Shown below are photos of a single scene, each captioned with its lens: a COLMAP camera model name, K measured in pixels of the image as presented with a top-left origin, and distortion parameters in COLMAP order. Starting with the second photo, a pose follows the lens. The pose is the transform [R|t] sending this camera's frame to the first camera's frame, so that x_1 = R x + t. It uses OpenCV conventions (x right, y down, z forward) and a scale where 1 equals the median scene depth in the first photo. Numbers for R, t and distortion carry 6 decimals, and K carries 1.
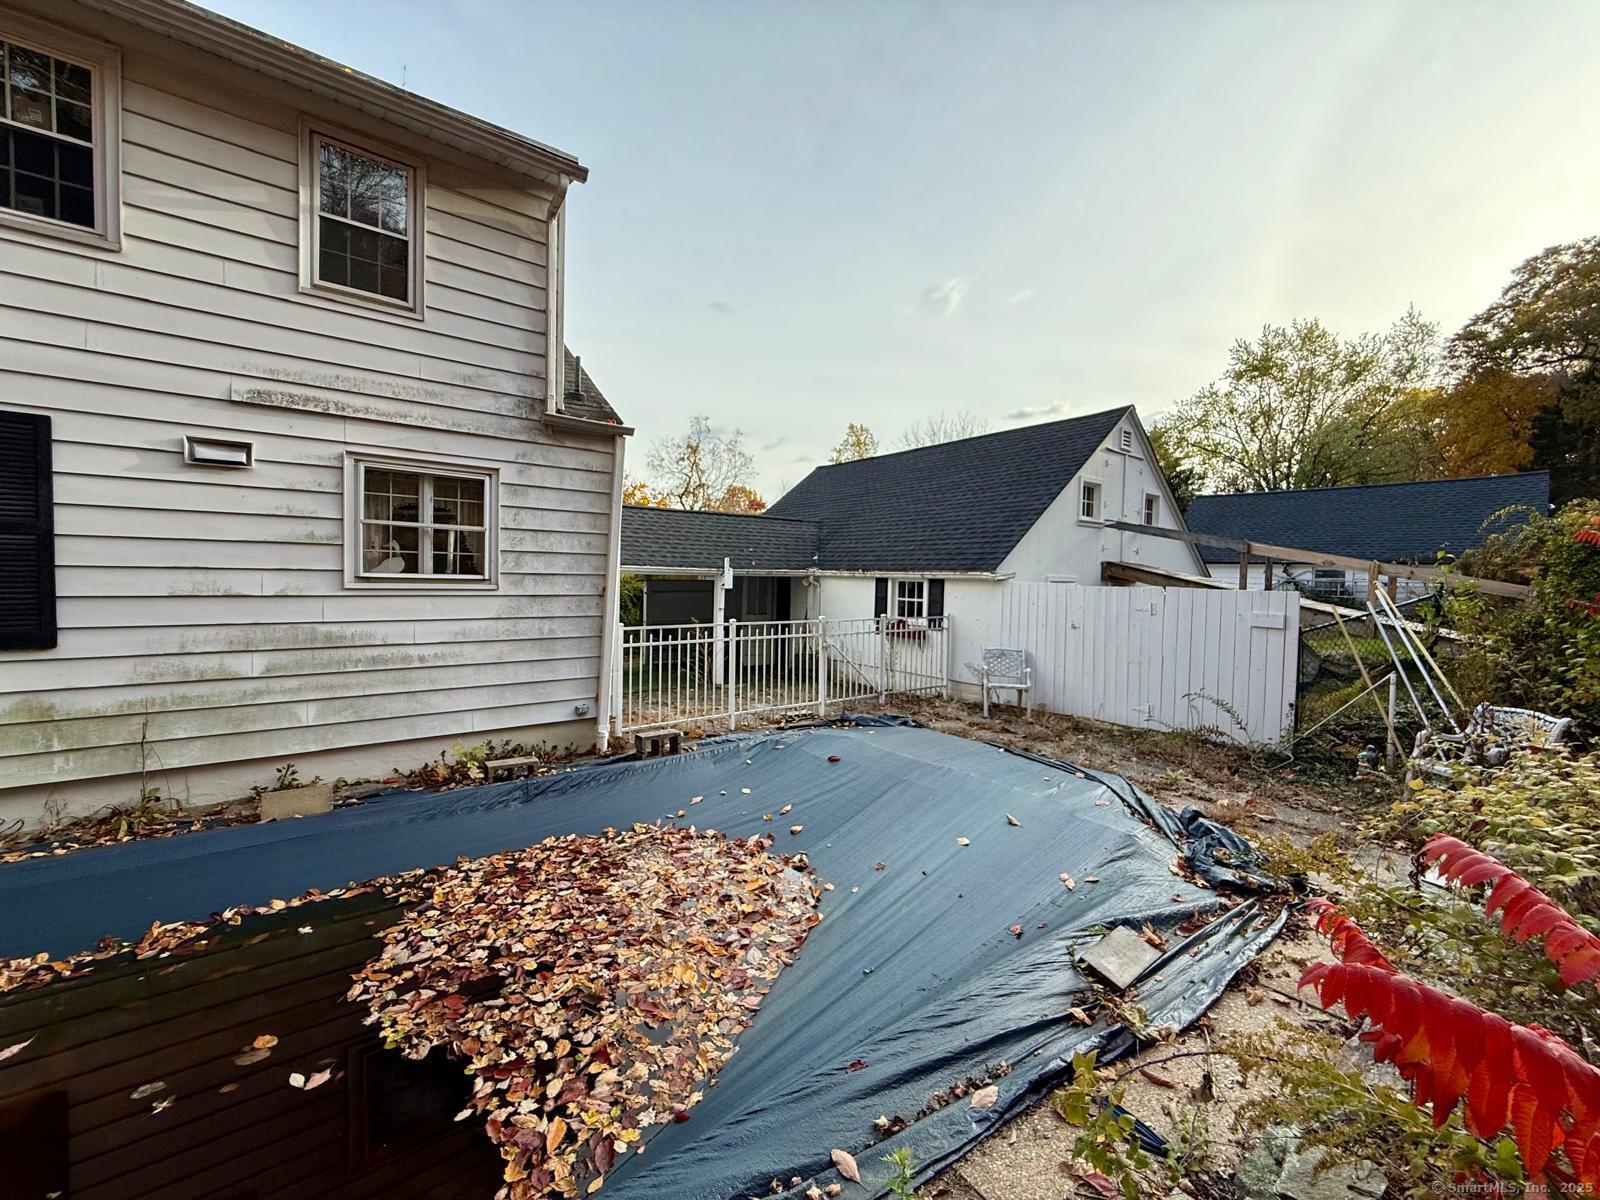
lens RADIAL K [[634.7, 0, 797.8], [0, 634.7, 599.9], [0, 0, 1]] dist [-0.000247, -0.000121]
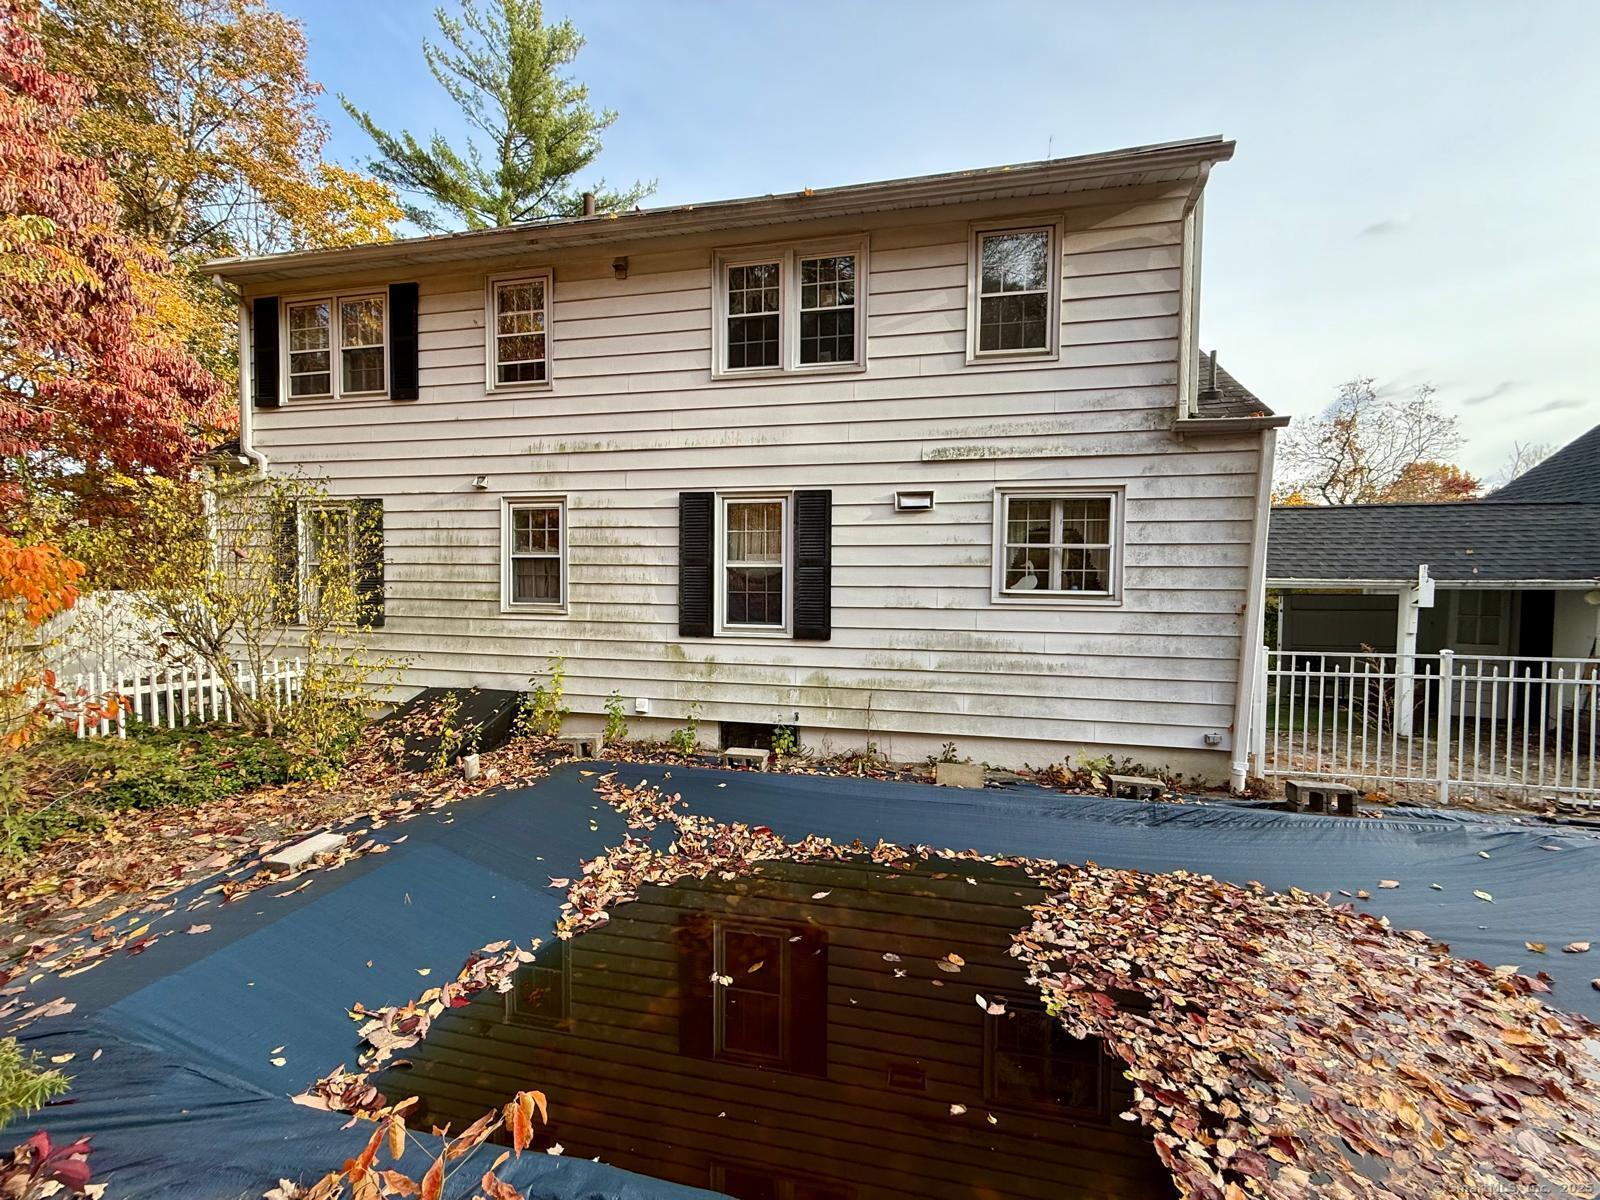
lens RADIAL K [[634.7, 0, 797.8], [0, 634.7, 599.9], [0, 0, 1]] dist [-0.000247, -0.000121]
pose [[0.648998, 0.007574, -0.760753, -0.046011], [-0.023259, 0.999681, -0.009889, -0.003423], [0.760435, 0.024112, 0.648966, -0.048125]]
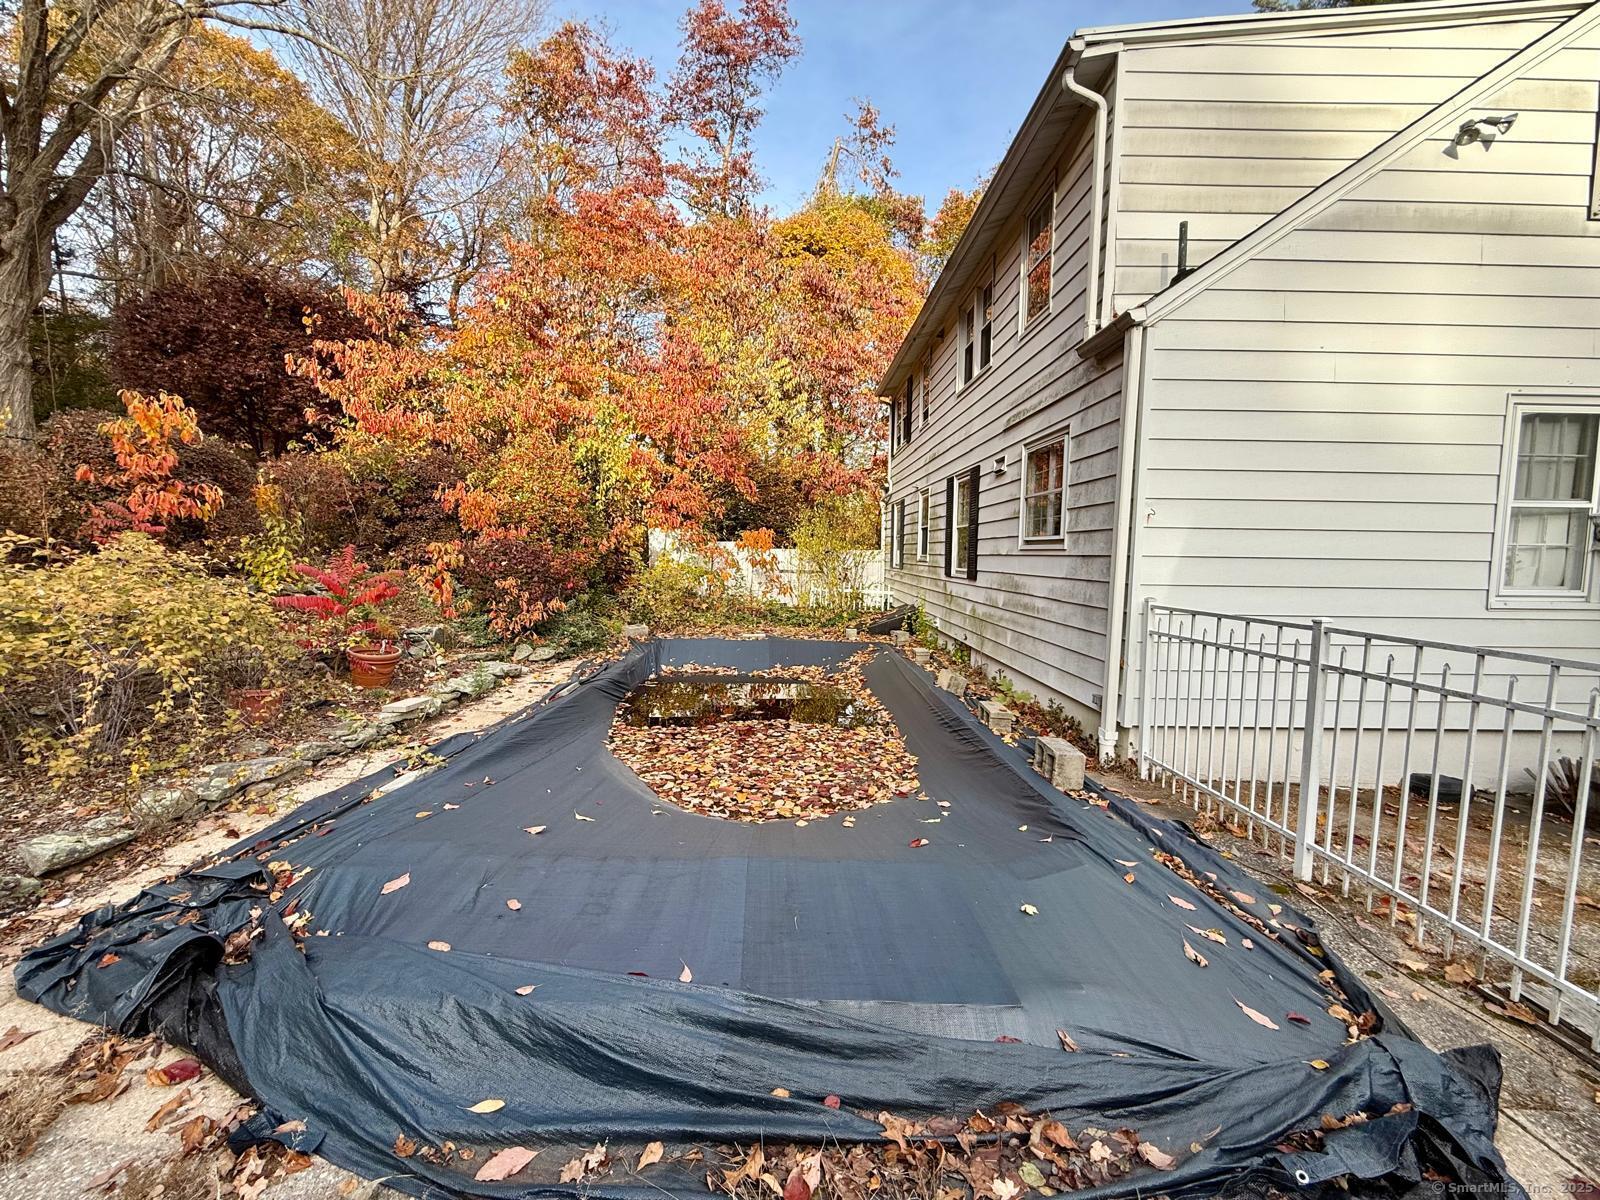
lens RADIAL K [[634.7, 0, 797.8], [0, 634.7, 599.9], [0, 0, 1]] dist [-0.000247, -0.000121]
pose [[-0.597203, 0.024888, -0.801704, 0.632613], [-0.065184, 0.994707, 0.079436, 0.012051], [0.799437, 0.099697, -0.592419, 1.424600]]
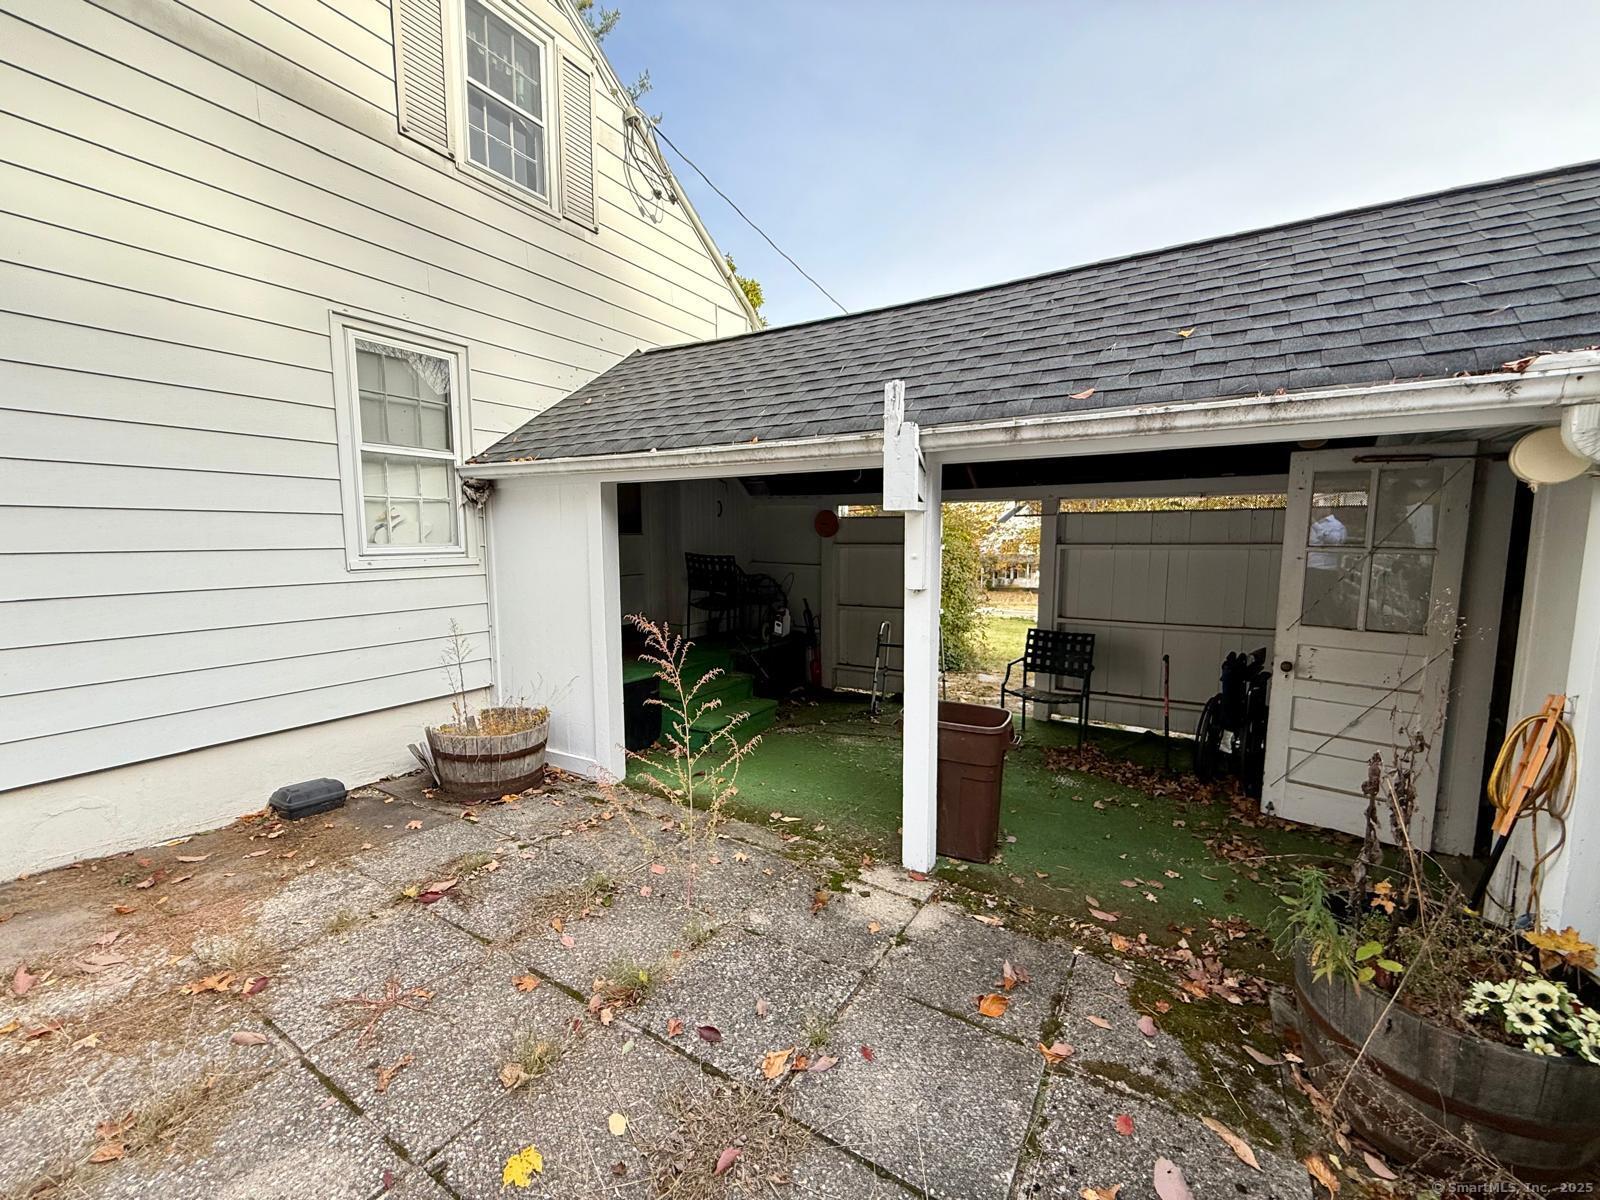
lens RADIAL K [[634.7, 0, 797.8], [0, 634.7, 599.9], [0, 0, 1]] dist [-0.000247, -0.000121]
pose [[0.352118, 0.073725, -0.933047, 0.034329], [-0.031723, 0.997260, 0.066827, -0.007195], [0.935418, 0.006068, 0.353492, 2.132178]]
